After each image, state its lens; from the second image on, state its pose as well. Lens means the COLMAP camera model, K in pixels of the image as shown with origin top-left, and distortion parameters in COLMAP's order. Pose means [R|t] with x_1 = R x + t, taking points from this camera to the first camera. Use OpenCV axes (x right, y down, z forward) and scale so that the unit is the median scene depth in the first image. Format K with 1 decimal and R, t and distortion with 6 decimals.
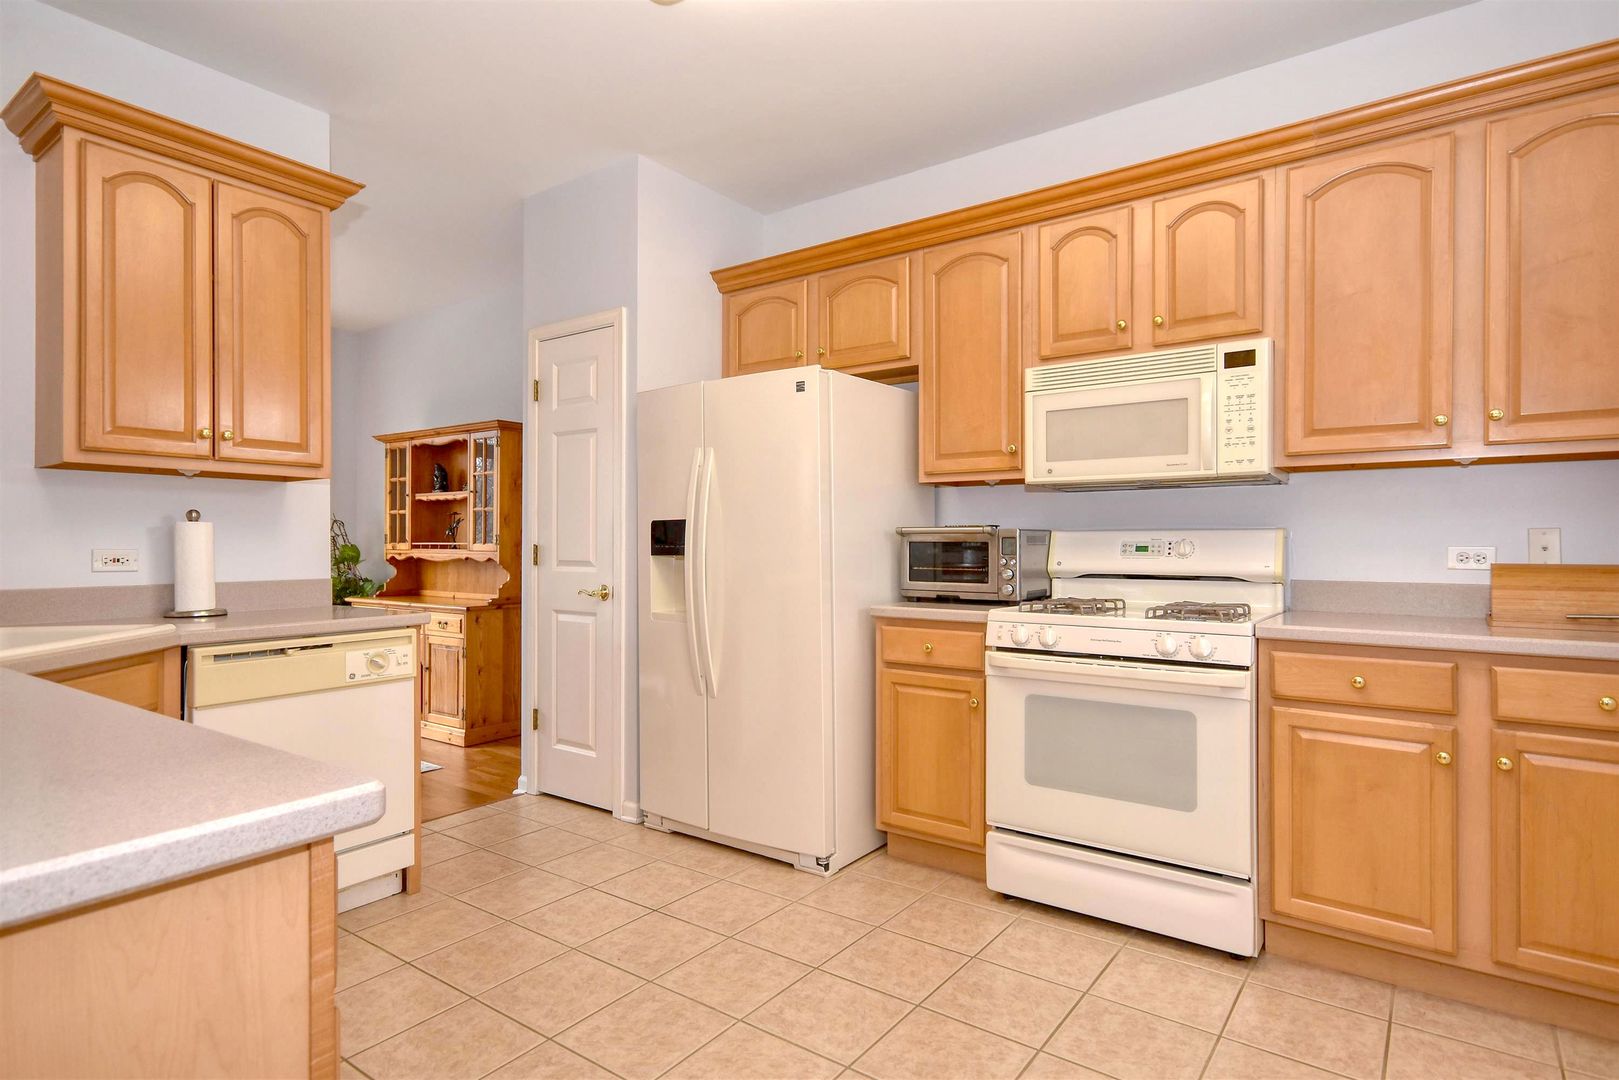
lens RADIAL K [[868.5, 0, 831.3], [0, 868.5, 540.6], [0, 0, 1]] dist [0.008851, 0.004060]
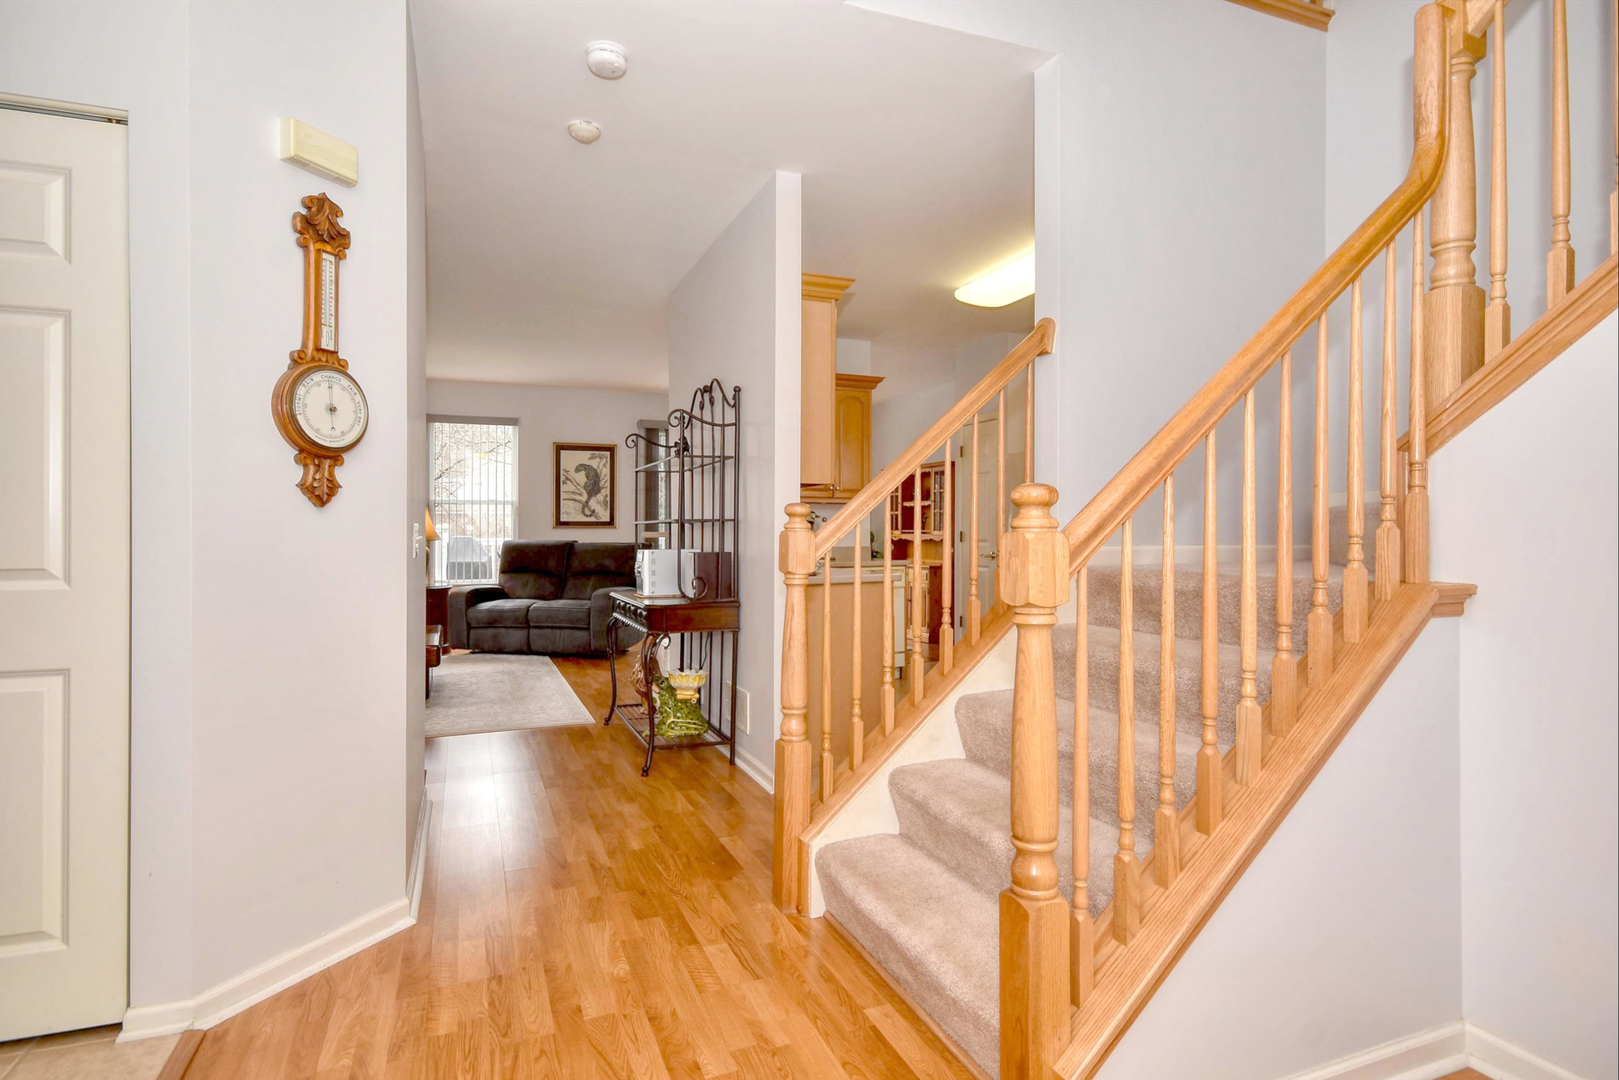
lens RADIAL K [[811.1, 0, 816.1], [0, 811.1, 528.7], [0, 0, 1]] dist [0.006359, -0.000064]
pose [[0.852247, -0.001662, -0.523137, 0.484188], [0.000558, 0.999997, -0.002268, 0.004646], [0.523140, 0.001641, 0.852245, -1.033937]]
